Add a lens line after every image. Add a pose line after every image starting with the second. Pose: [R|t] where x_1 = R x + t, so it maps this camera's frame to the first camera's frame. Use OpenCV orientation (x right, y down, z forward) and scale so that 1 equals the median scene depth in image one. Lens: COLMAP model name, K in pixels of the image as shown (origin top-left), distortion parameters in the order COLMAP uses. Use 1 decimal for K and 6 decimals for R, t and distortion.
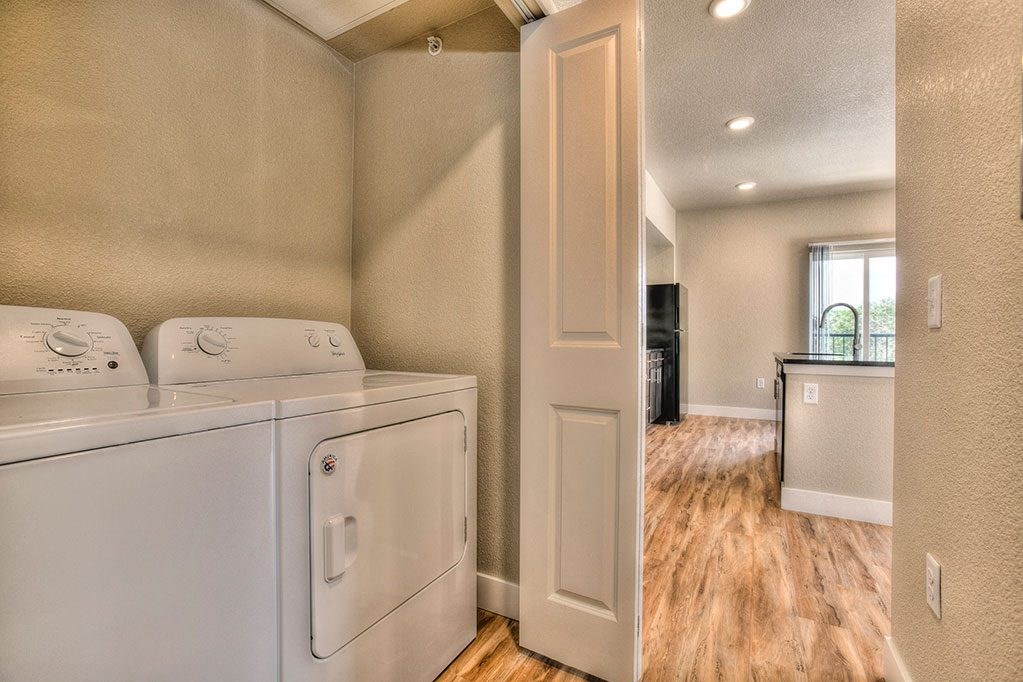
lens RADIAL K [[491.3, 0, 511.5], [0, 491.3, 341.0], [0, 0, 1]] dist [-0.002856, 0.000409]
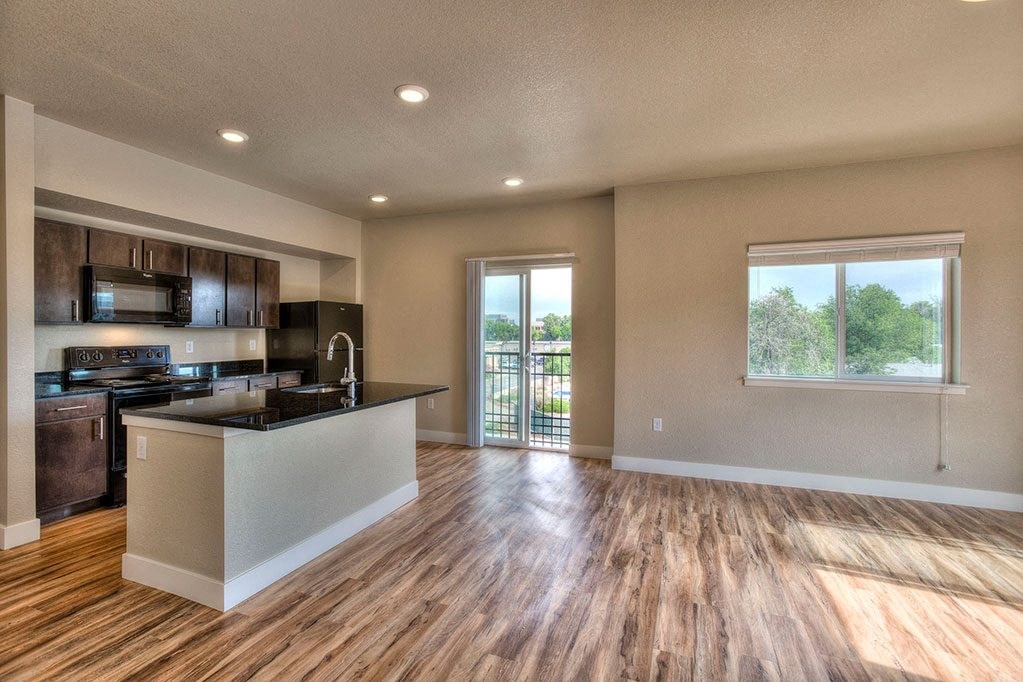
lens RADIAL K [[501.4, 0, 522.8], [0, 501.4, 334.1], [0, 0, 1]] dist [-0.003261, 0.000521]
pose [[0.995146, -0.003090, 0.098357, 1.280849], [0.003770, 0.999970, -0.006729, -0.092633], [-0.098333, 0.007067, 0.995128, 0.043237]]
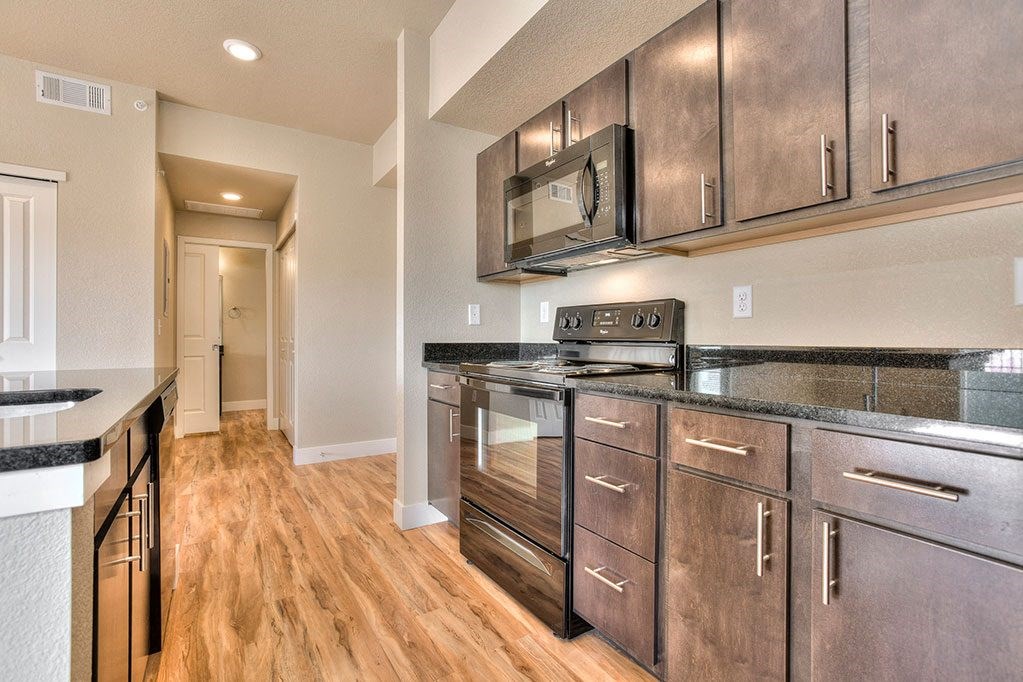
lens RADIAL K [[459.1, 0, 491.9], [0, 459.1, 340.3], [0, 0, 1]] dist [-0.000336, 0.000982]
pose [[-0.533520, -0.006138, -0.845765, 0.962802], [-0.007843, 0.999967, -0.002310, -0.007564], [0.845751, 0.005401, -0.533550, 1.916887]]
